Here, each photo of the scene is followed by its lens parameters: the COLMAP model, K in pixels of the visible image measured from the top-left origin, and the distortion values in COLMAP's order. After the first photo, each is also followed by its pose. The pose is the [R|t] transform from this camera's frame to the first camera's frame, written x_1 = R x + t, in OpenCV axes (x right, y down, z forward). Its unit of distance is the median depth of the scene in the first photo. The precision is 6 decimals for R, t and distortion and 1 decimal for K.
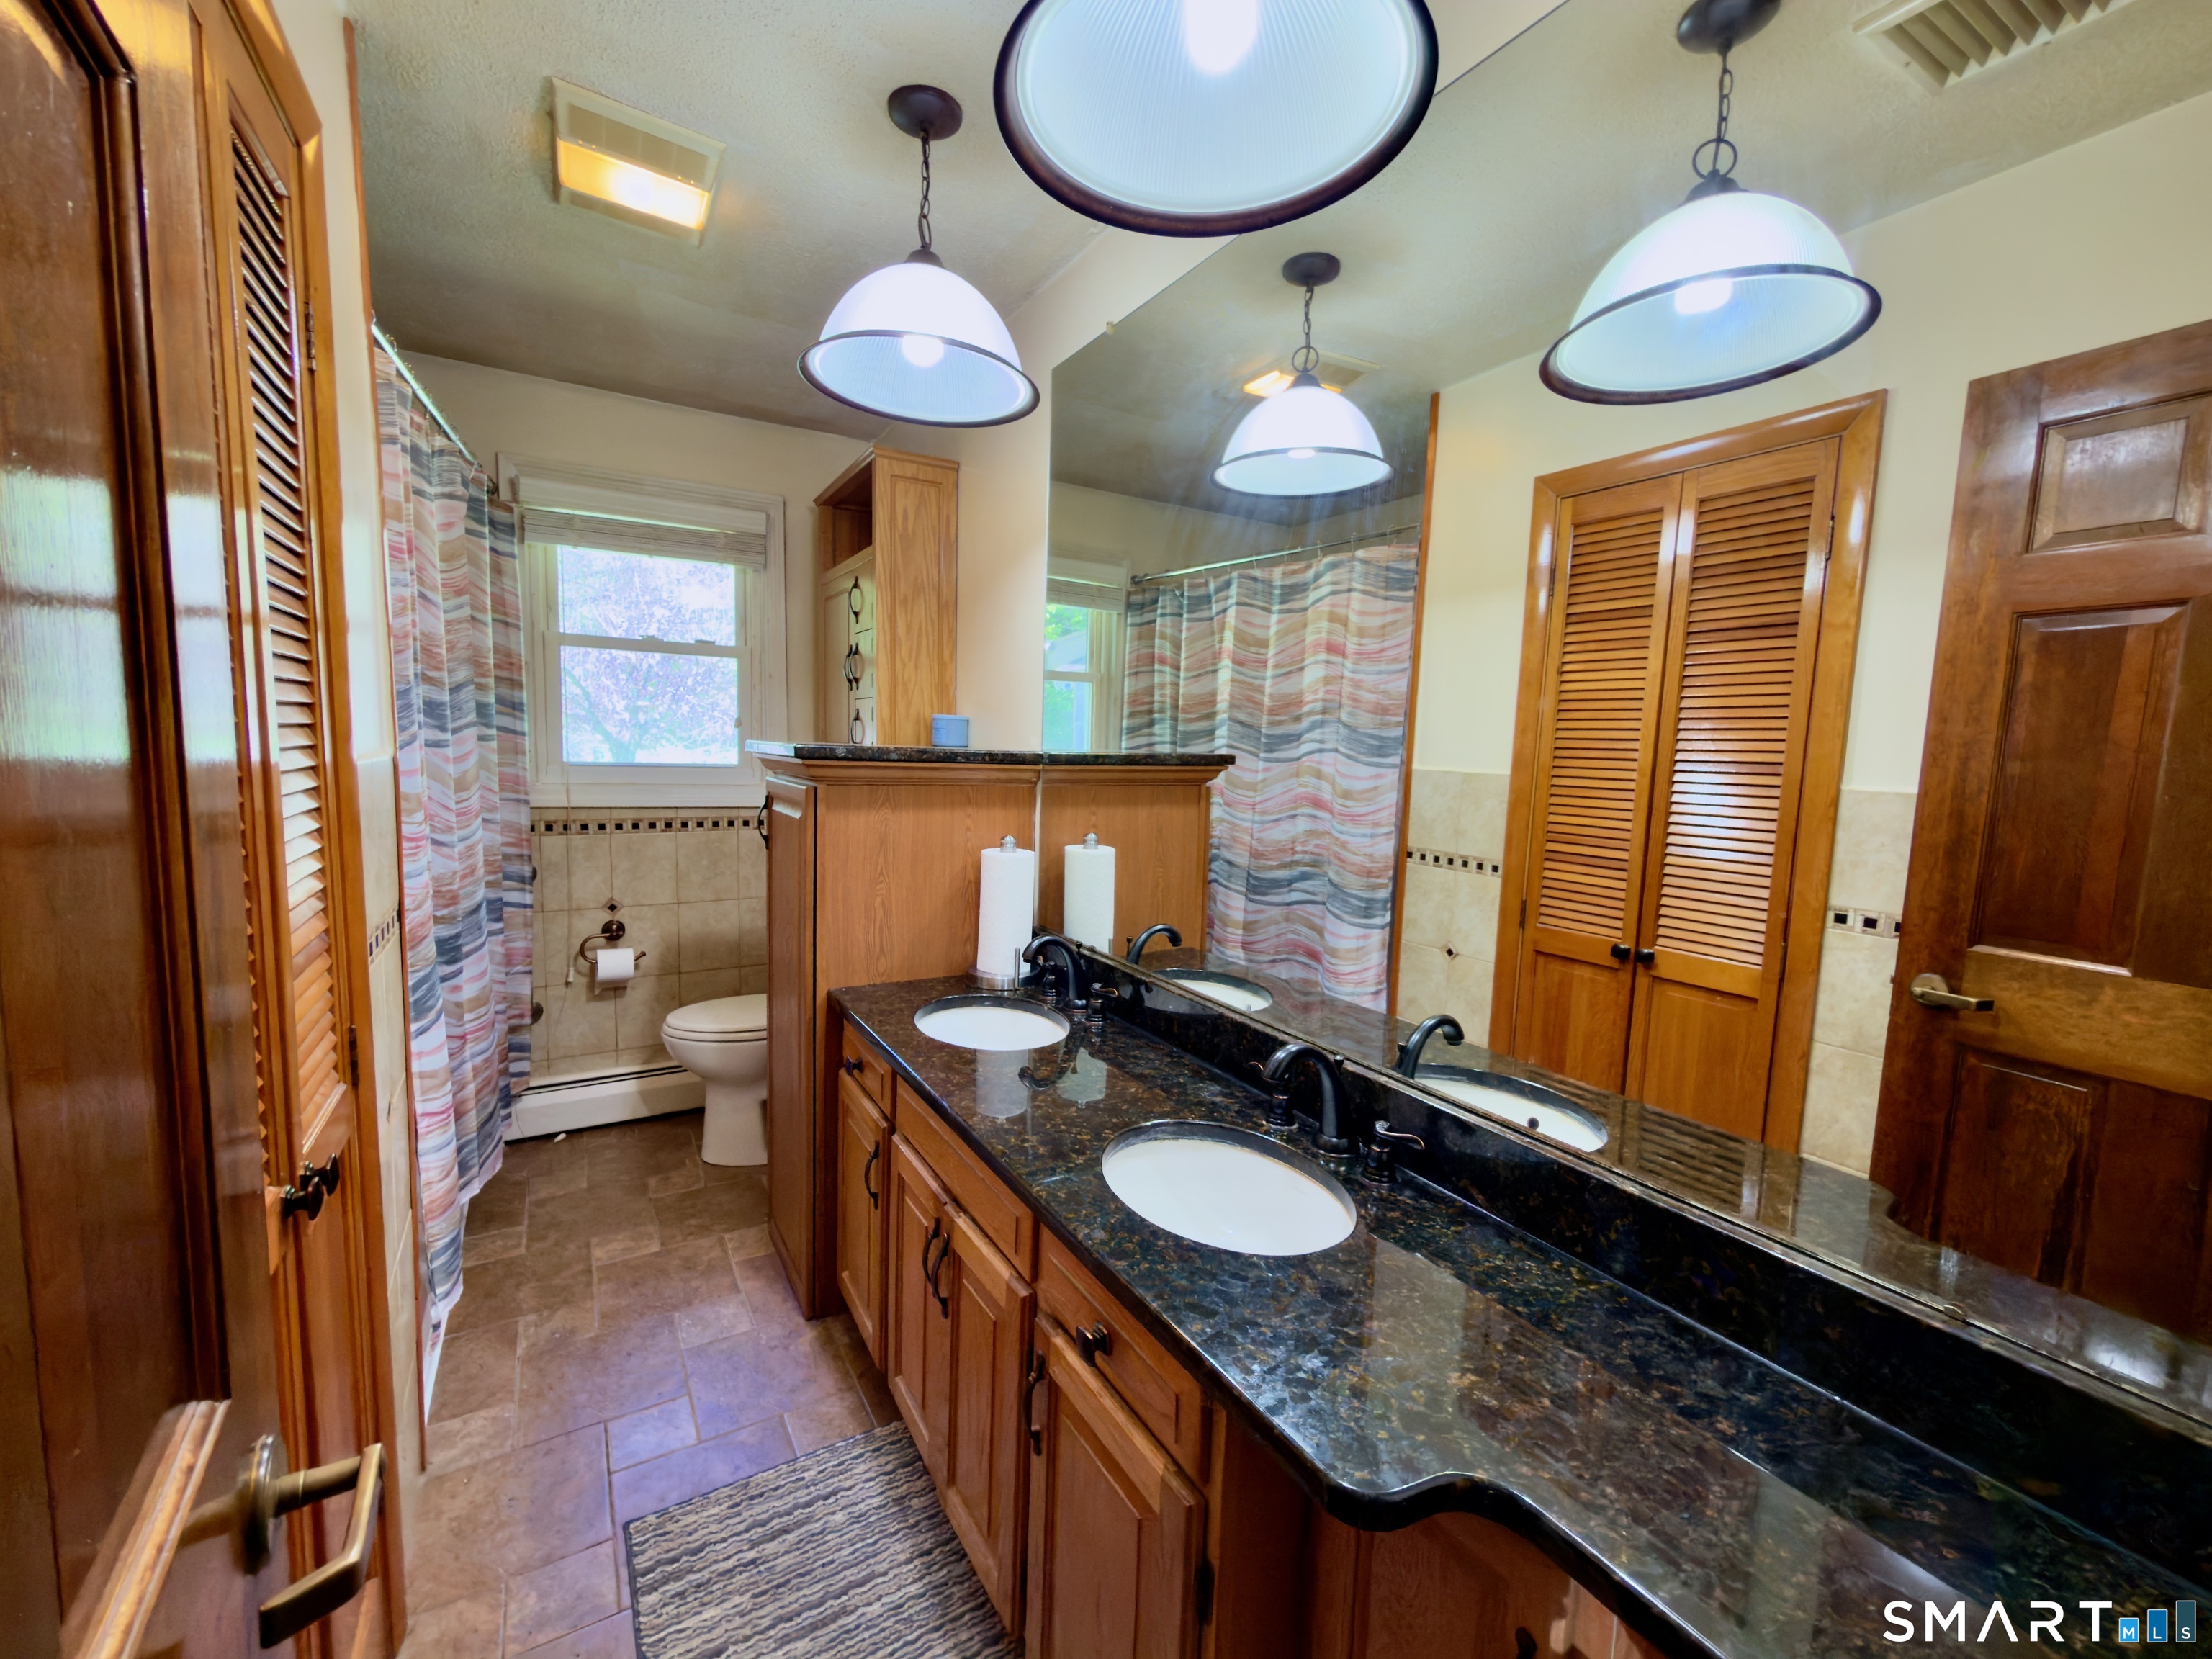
lens RADIAL K [[891.6, 0, 1106.0], [0, 891.6, 829.5], [0, 0, 1]] dist [0.000866, 0.000084]
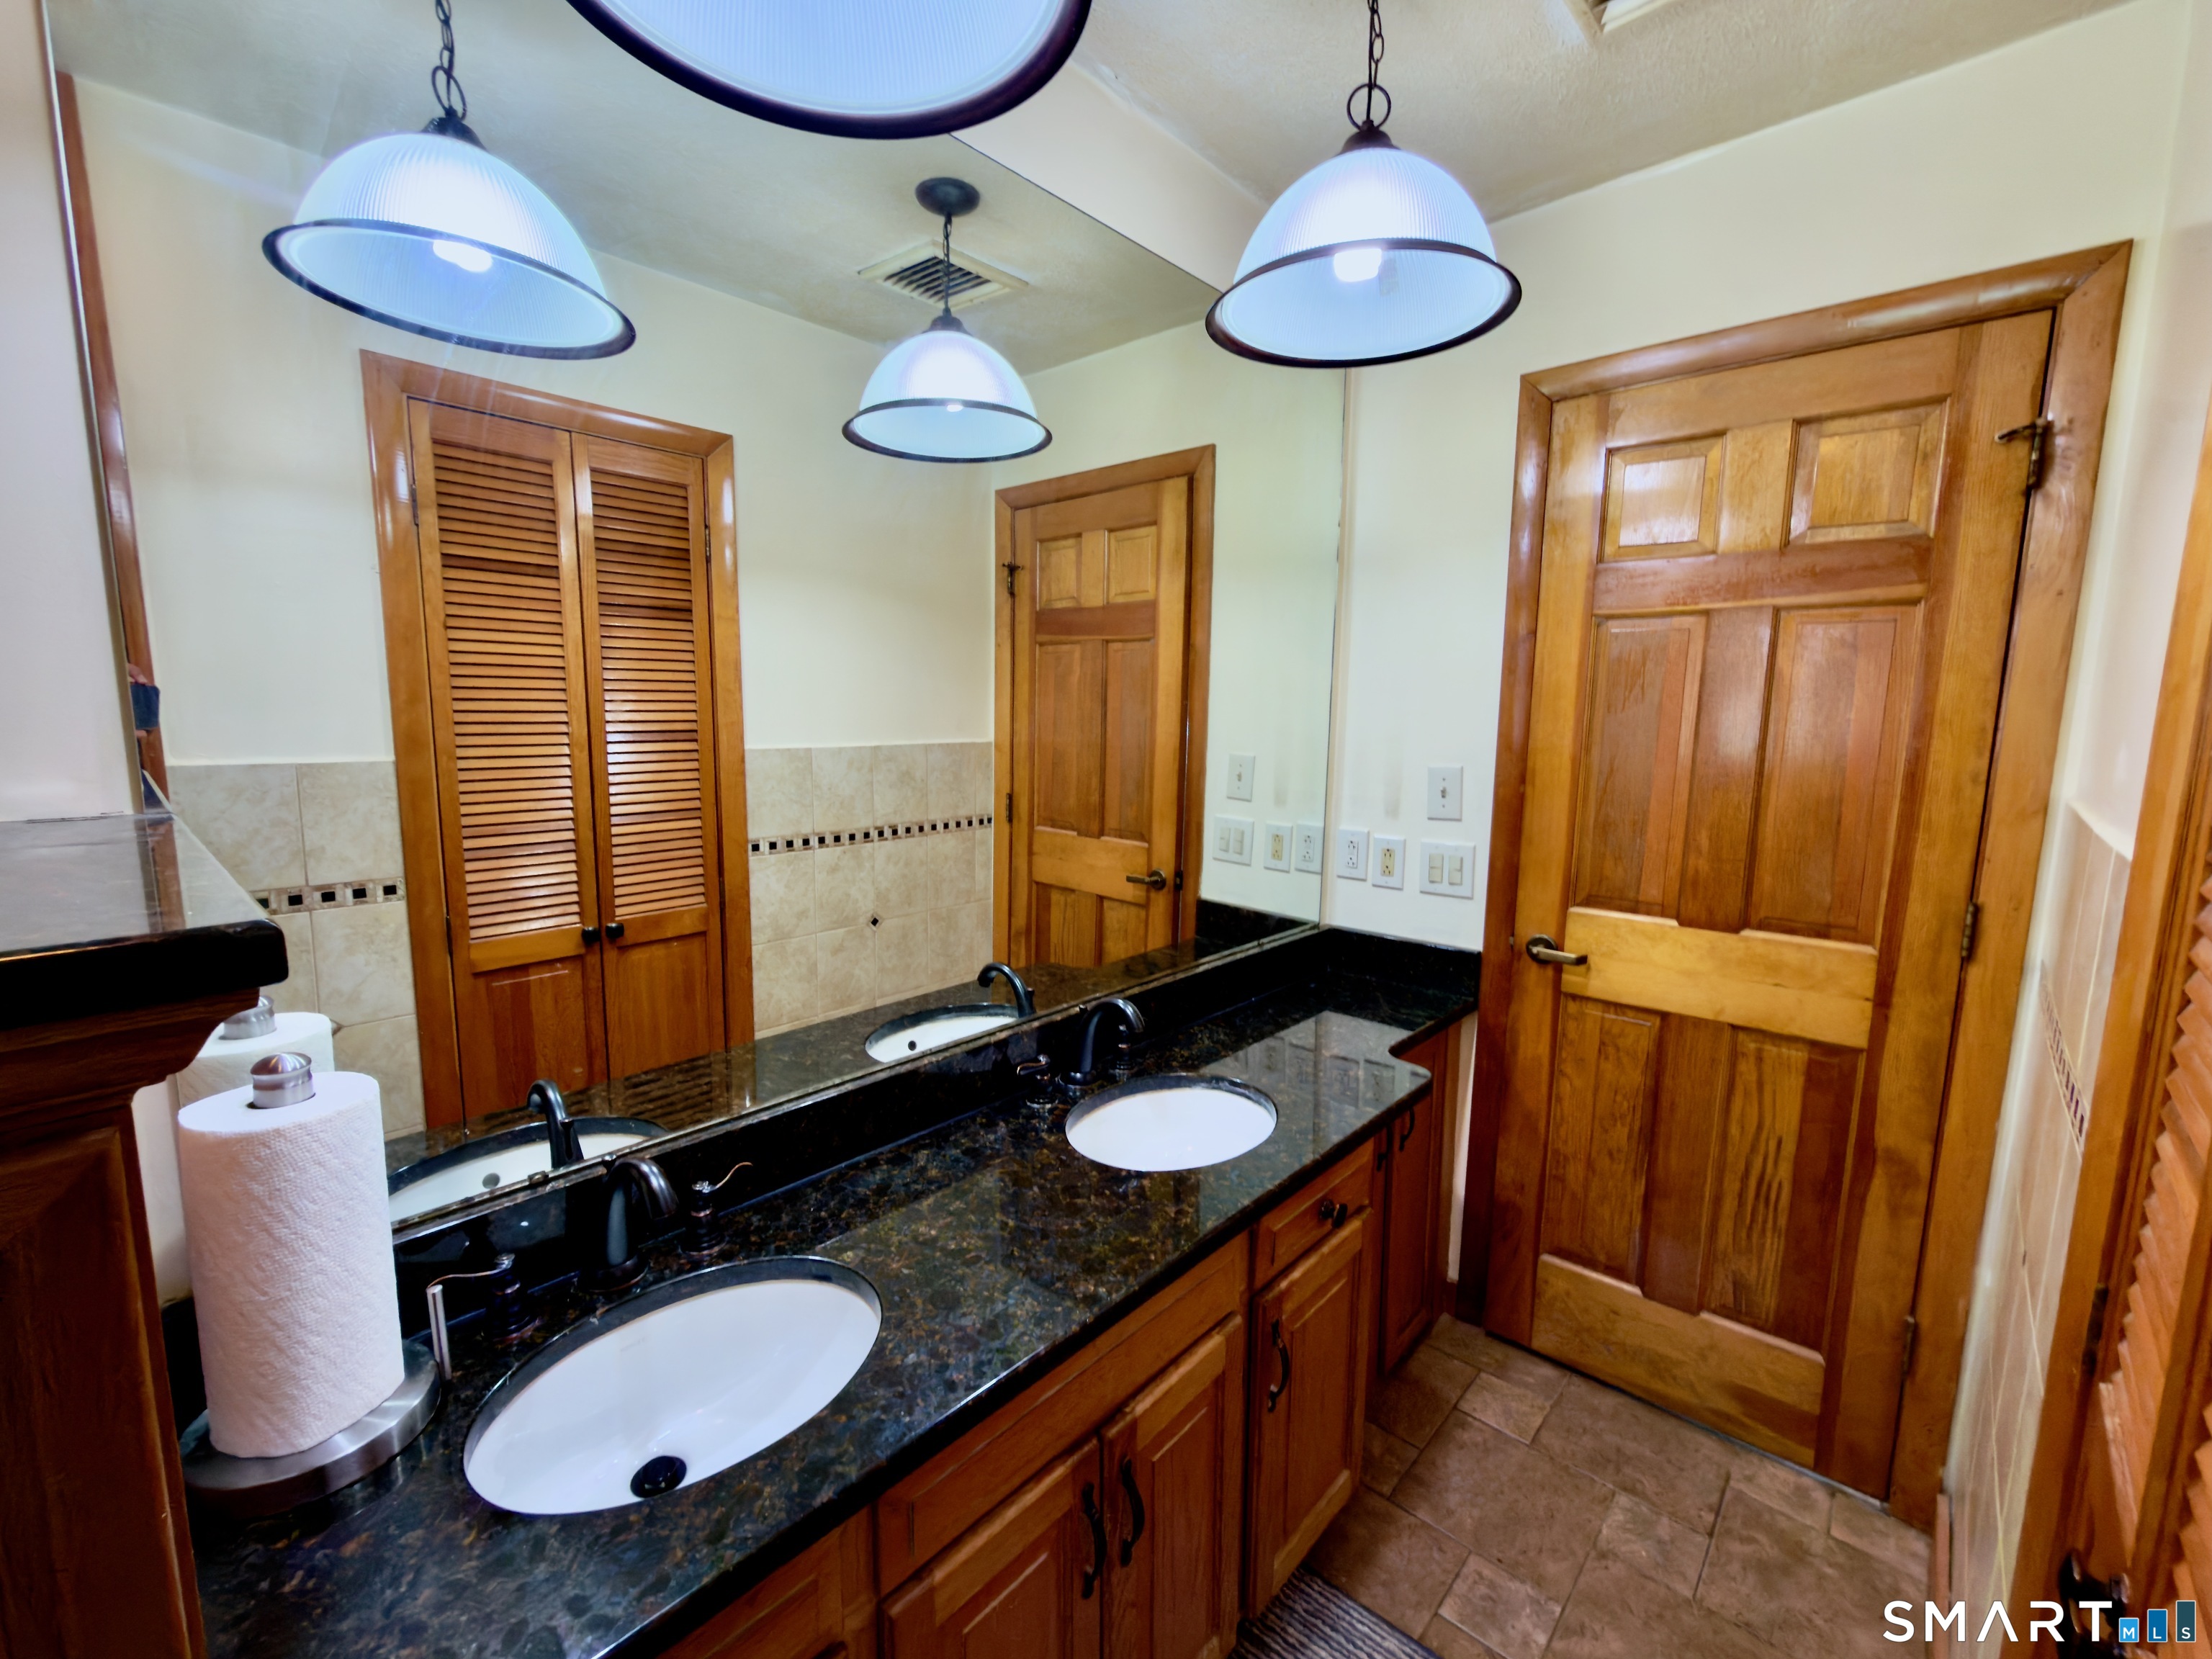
lens RADIAL K [[891.6, 0, 1106.0], [0, 891.6, 829.5], [0, 0, 1]] dist [0.000866, 0.000084]
pose [[-0.266631, -0.152022, 0.951734, -0.497717], [0.083412, 0.980137, 0.179927, -0.106525], [-0.960183, 0.127360, -0.248654, 0.748288]]
